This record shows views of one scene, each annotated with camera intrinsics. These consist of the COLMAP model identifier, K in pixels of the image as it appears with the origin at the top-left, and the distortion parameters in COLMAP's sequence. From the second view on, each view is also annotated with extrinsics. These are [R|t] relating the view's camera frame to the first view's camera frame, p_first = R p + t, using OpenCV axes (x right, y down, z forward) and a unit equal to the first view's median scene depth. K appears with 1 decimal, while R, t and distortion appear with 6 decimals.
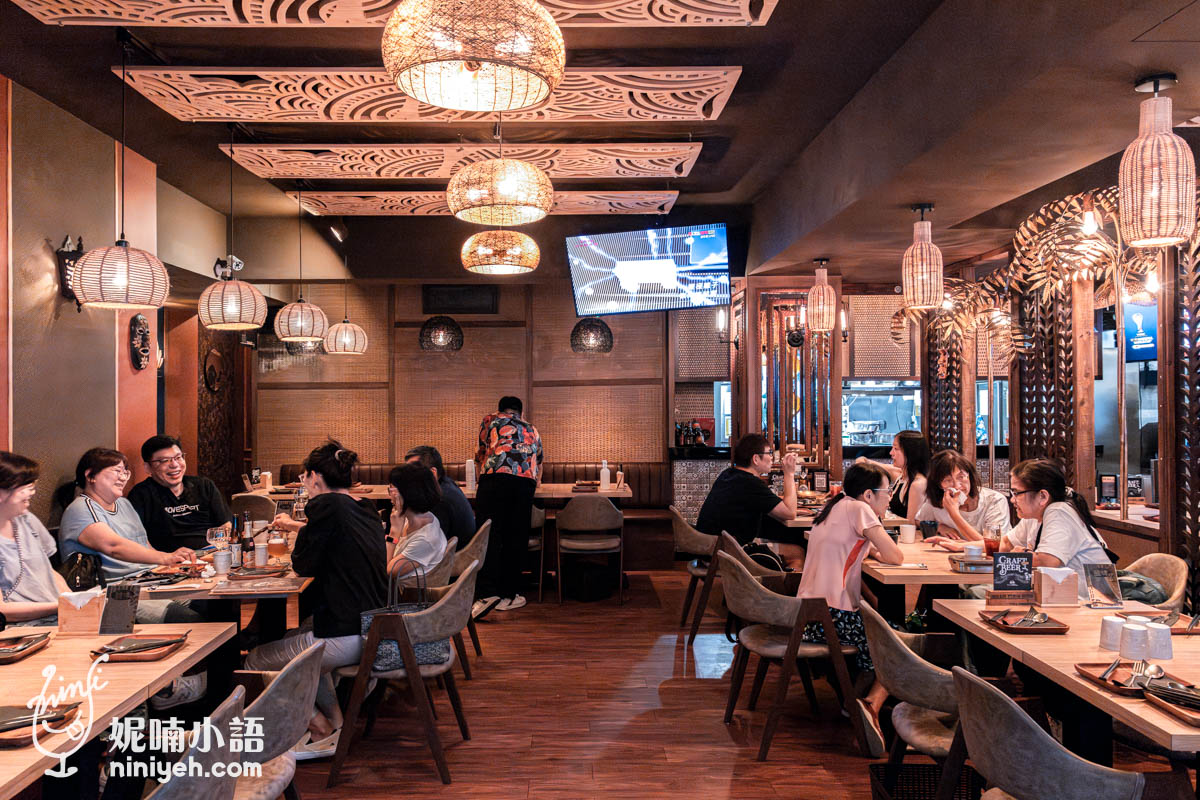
lens RADIAL K [[791.5, 0, 596.9], [0, 791.5, 401.0], [0, 0, 1]] dist [0.009404, 0.000657]
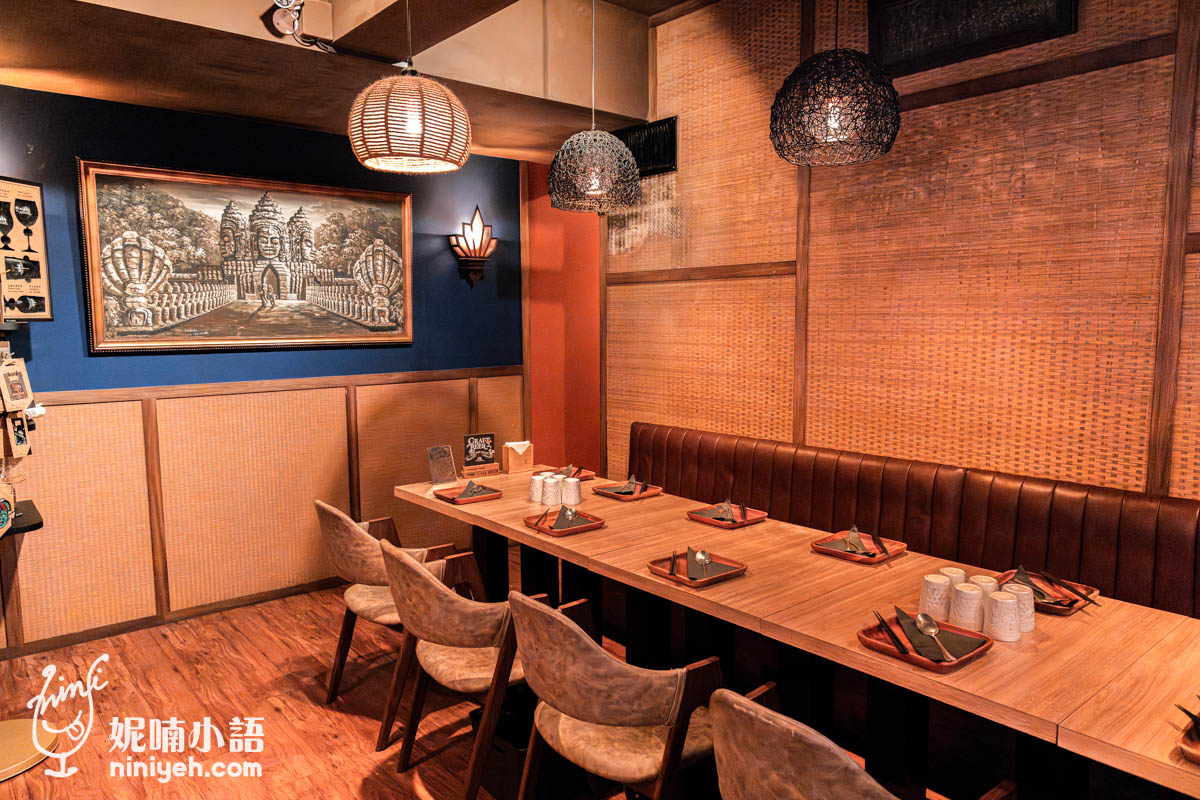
lens RADIAL K [[791.5, 0, 596.7], [0, 791.5, 405.1], [0, 0, 1]] dist [0.009404, 0.000657]
pose [[0.618028, 0.090484, -0.780931, 0.019774], [0.006004, 0.992782, 0.119781, 0.002387], [0.786133, -0.078717, 0.613024, 0.637053]]
